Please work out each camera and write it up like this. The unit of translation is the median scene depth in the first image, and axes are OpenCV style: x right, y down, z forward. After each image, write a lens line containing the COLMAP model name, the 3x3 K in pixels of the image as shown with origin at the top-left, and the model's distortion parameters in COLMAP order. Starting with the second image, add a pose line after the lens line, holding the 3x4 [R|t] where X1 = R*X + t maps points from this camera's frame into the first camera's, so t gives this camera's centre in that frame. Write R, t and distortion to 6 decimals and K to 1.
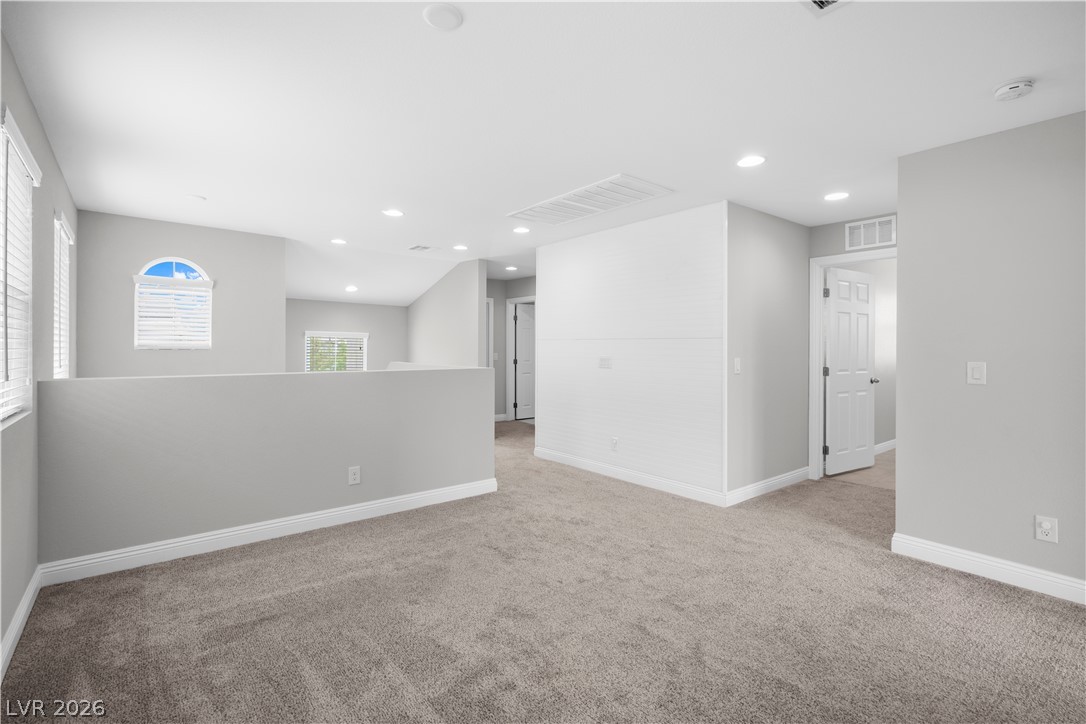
lens RADIAL K [[497.7, 0, 544.0], [0, 497.7, 351.5], [0, 0, 1]] dist [-0.000579, 0.002289]
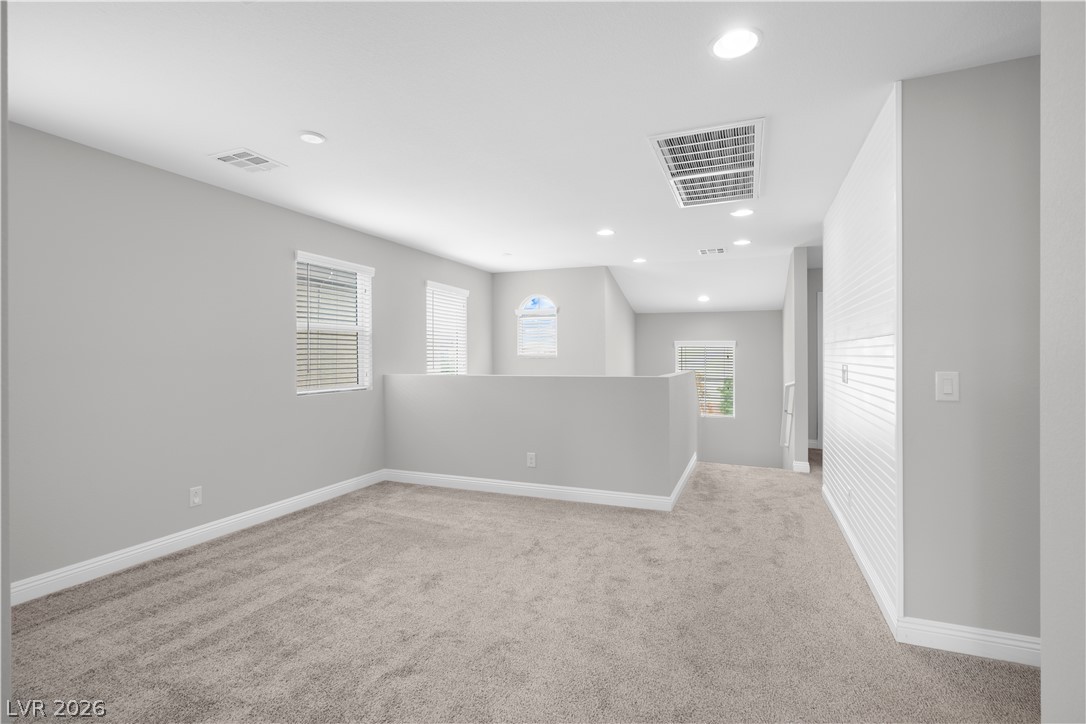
lens RADIAL K [[497.7, 0, 548.9], [0, 497.7, 362.0], [0, 0, 1]] dist [-0.000579, 0.002289]
pose [[0.492022, 0.002931, -0.870578, 0.841229], [0.000107, 0.999994, 0.003426, 0.003299], [0.870583, -0.001779, 0.492019, 0.507710]]
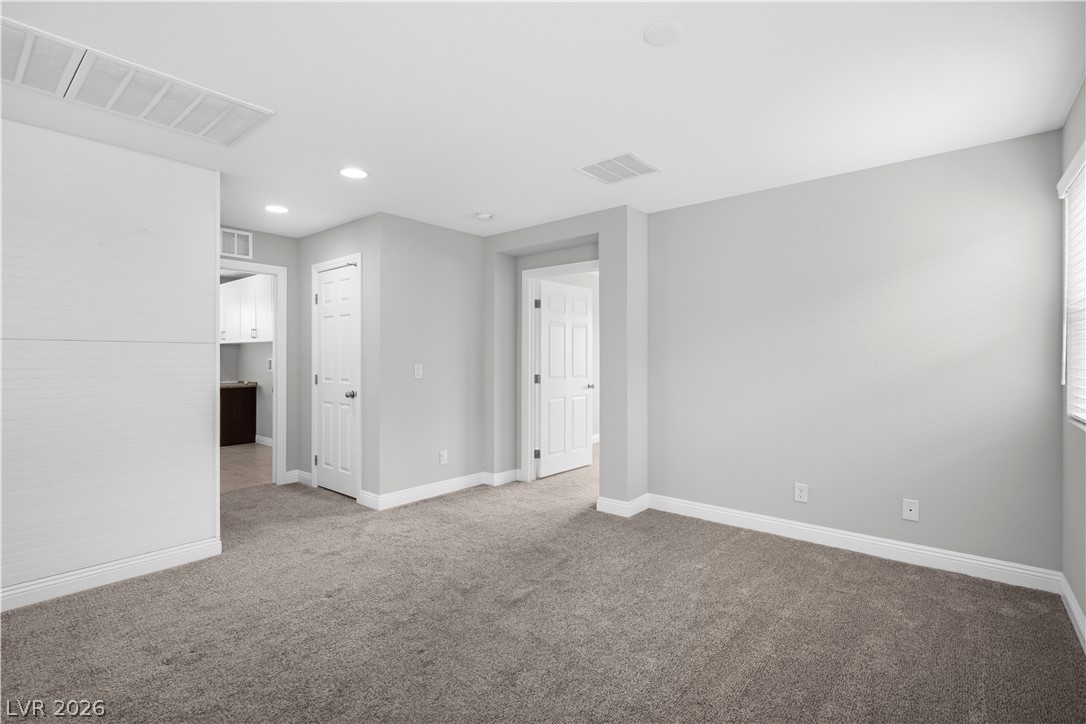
lens RADIAL K [[497.7, 0, 544.5], [0, 497.7, 358.8], [0, 0, 1]] dist [-0.000579, 0.002289]
pose [[-0.184719, -0.010706, 0.982733, -0.673020], [0.002542, 0.999932, 0.011371, -0.012335], [-0.982788, 0.004598, -0.184680, 0.819247]]
